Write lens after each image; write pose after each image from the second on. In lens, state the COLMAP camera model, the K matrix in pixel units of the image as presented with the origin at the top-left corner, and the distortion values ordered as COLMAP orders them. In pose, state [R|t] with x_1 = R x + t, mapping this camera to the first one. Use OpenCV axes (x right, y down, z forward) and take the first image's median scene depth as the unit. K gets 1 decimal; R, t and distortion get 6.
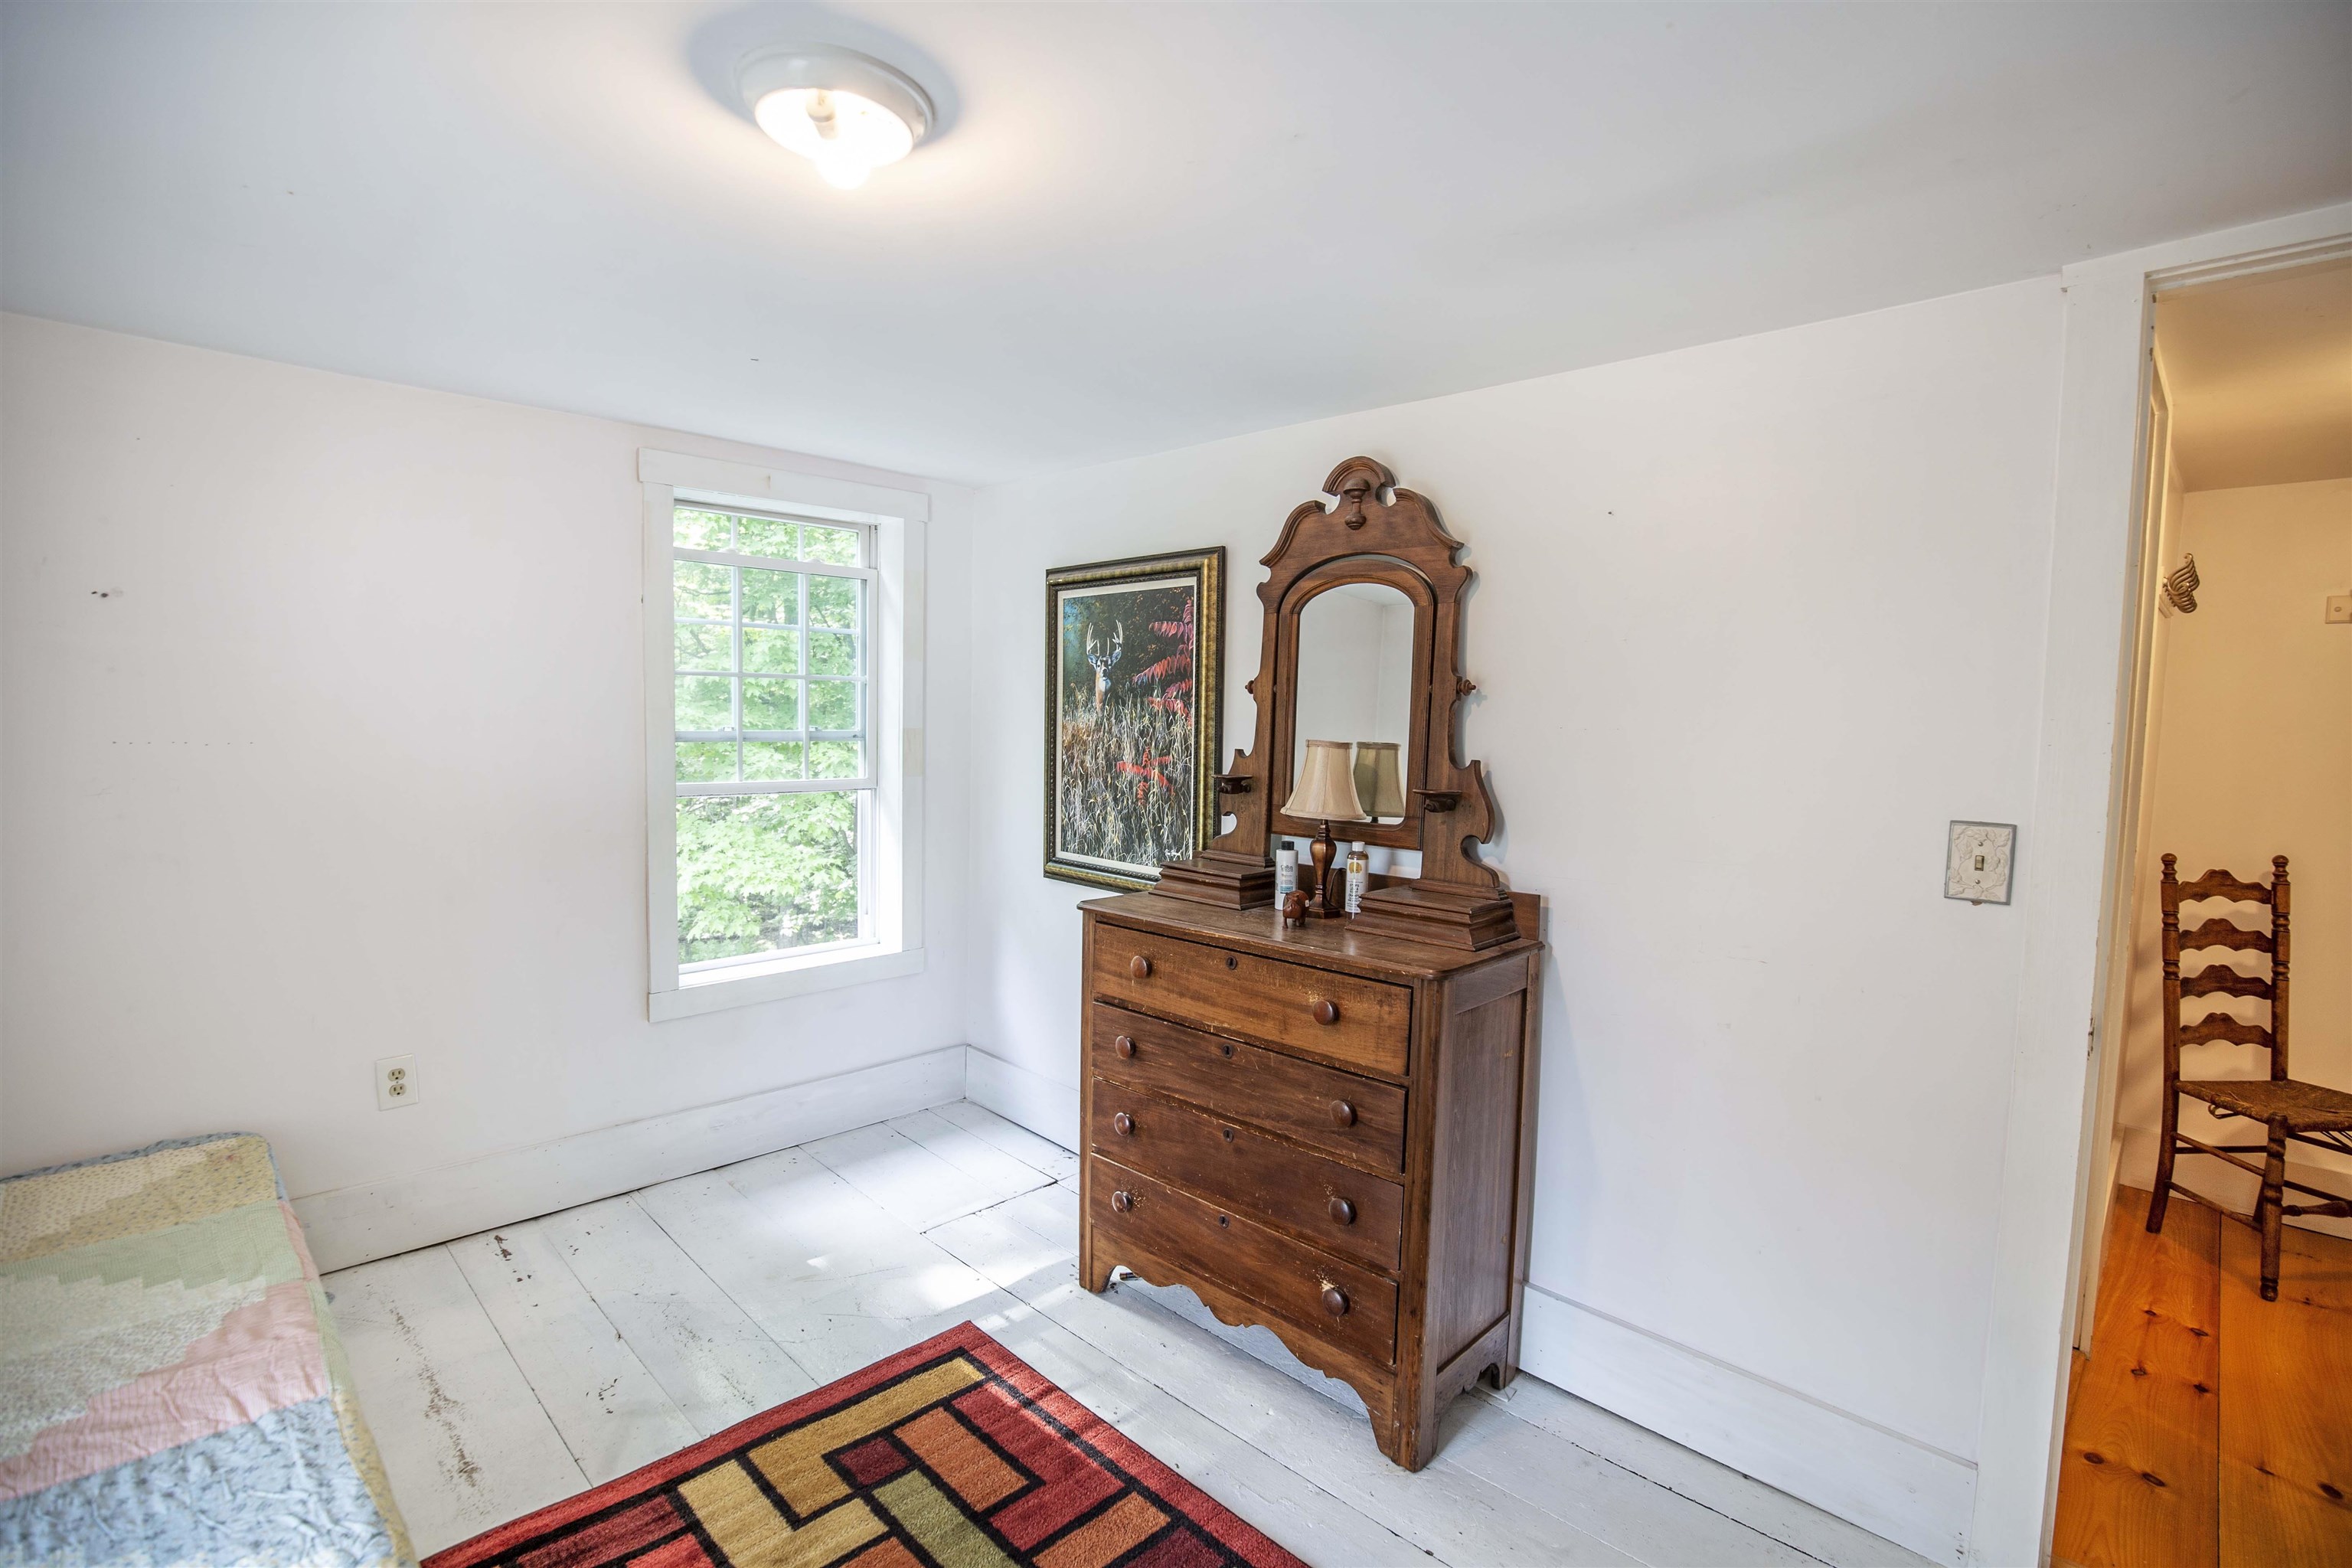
lens RADIAL K [[1074.5, 0, 1190.7], [0, 1074.5, 790.3], [0, 0, 1]] dist [-0.034210, 0.007603]
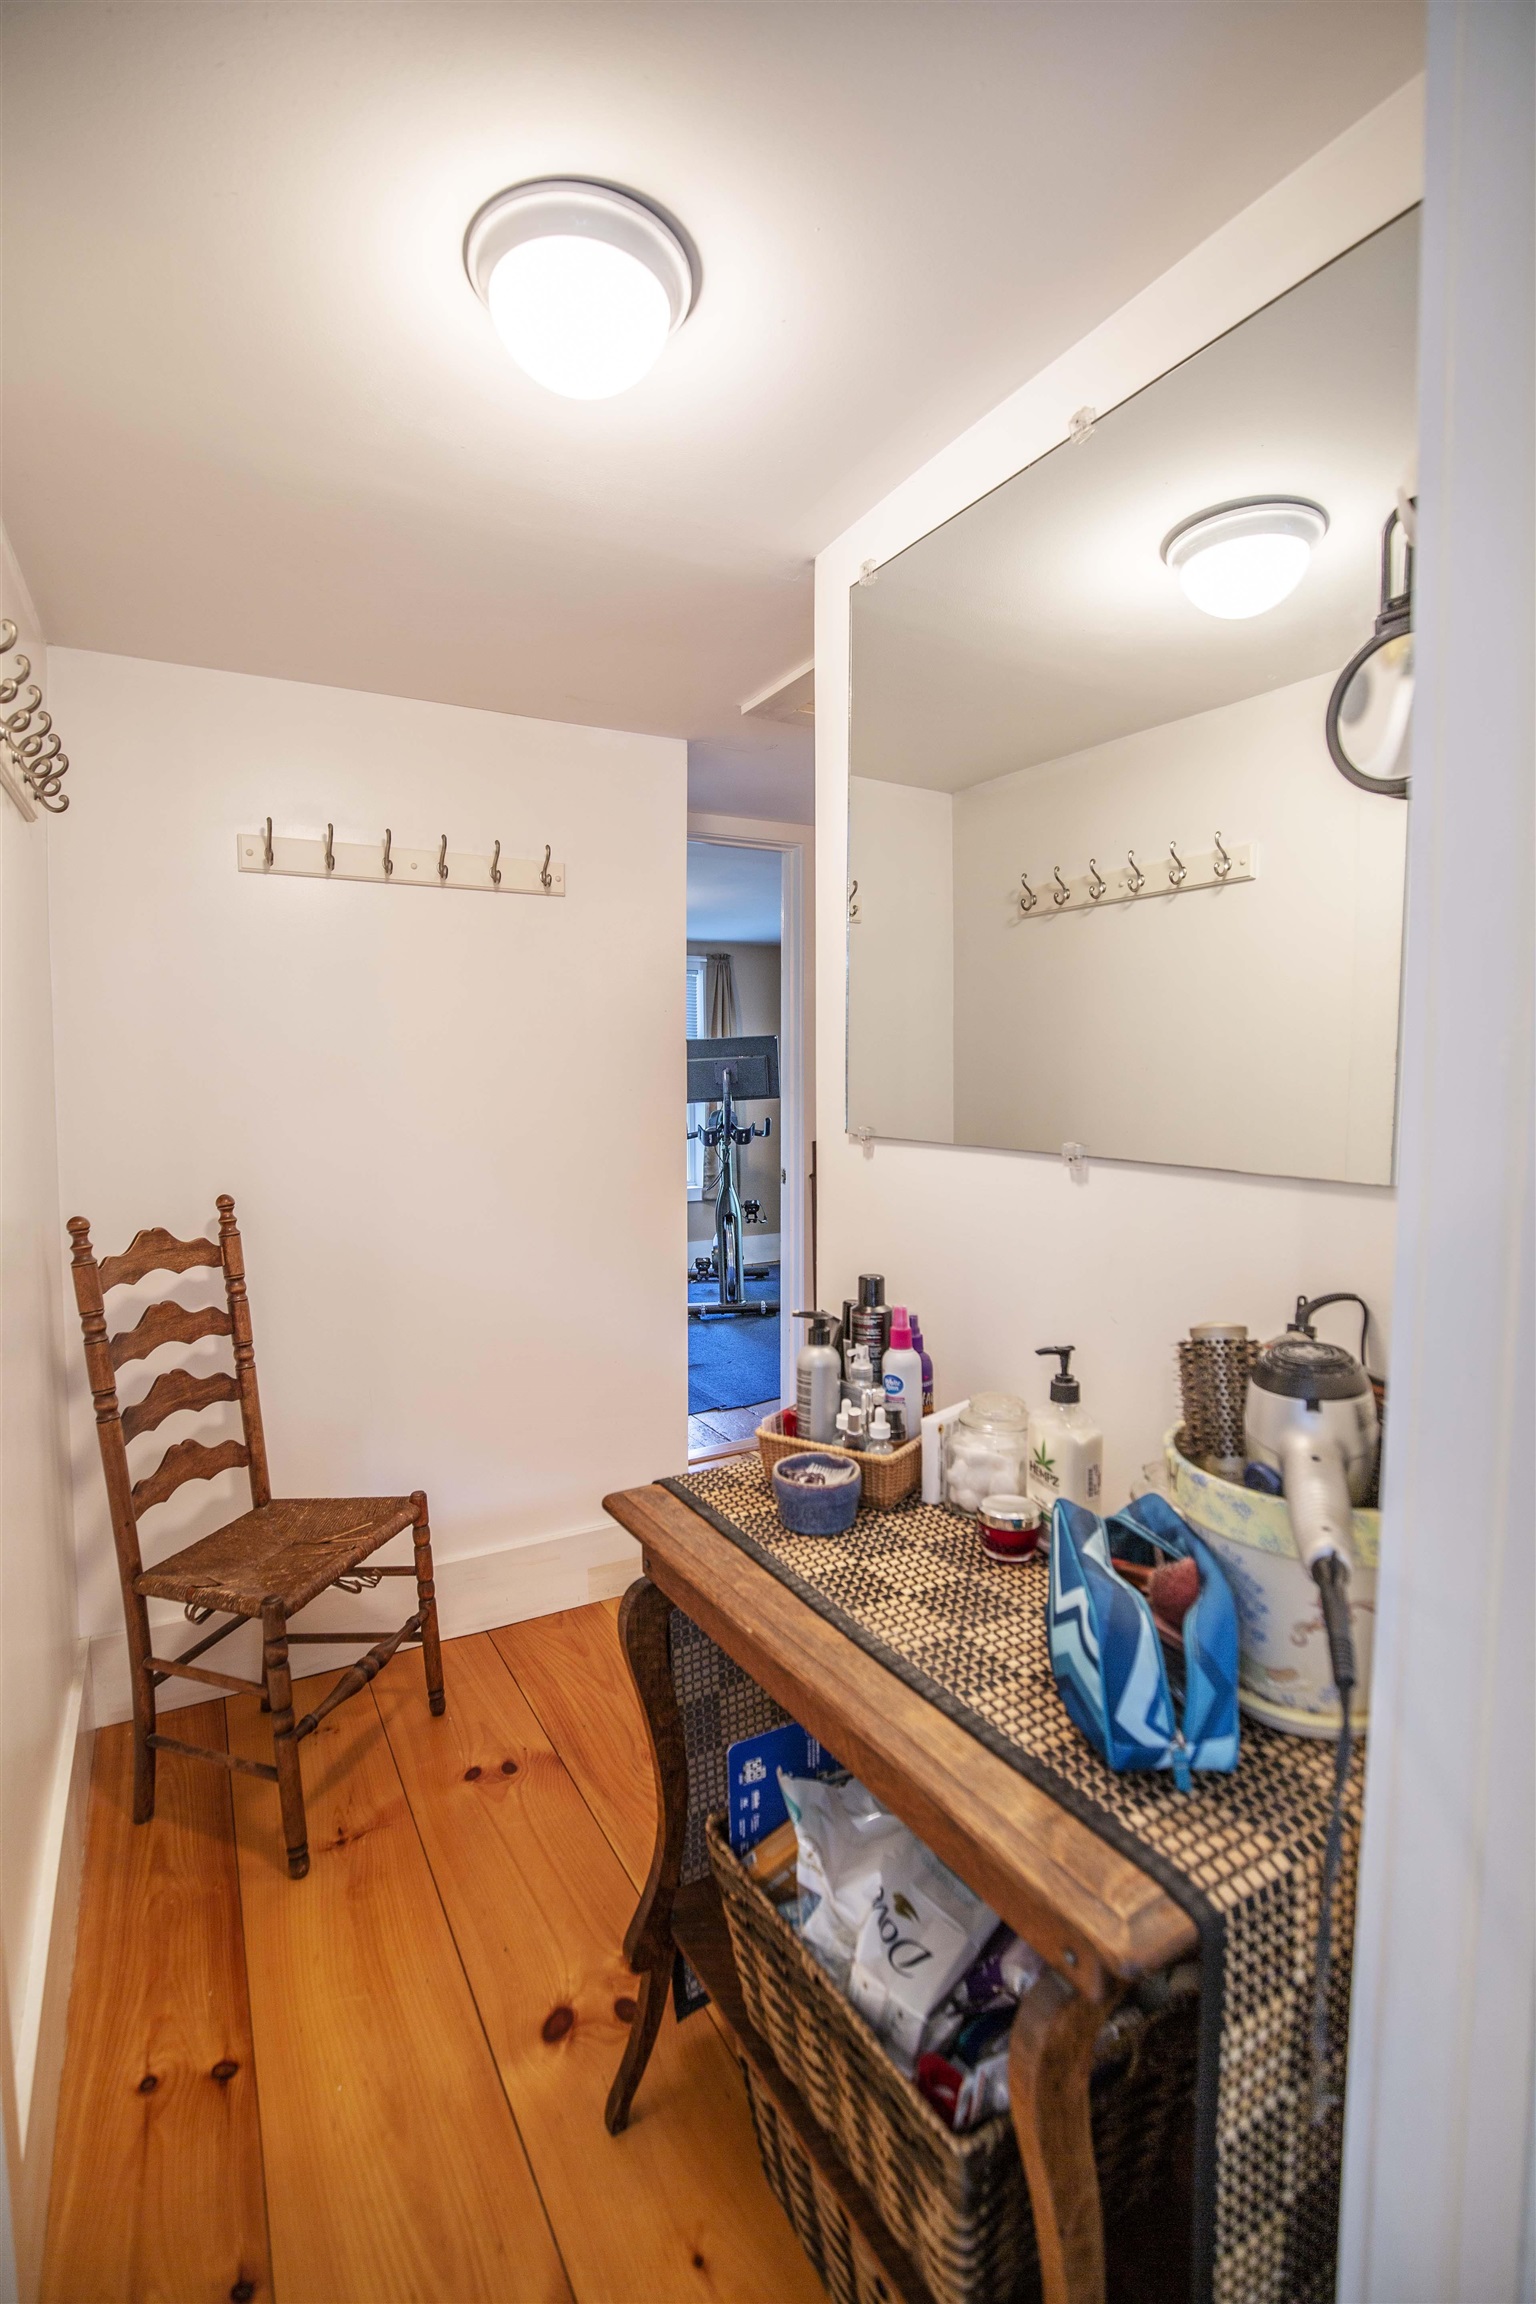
lens RADIAL K [[1052.6, 0, 779.2], [0, 1052.6, 1150.8], [0, 0, 1]] dist [-0.034210, 0.007603]
pose [[0.268437, -0.095173, 0.958584, 0.474829], [0.076257, 0.994084, 0.077343, 0.007439], [-0.960274, 0.052337, 0.274107, 0.448613]]
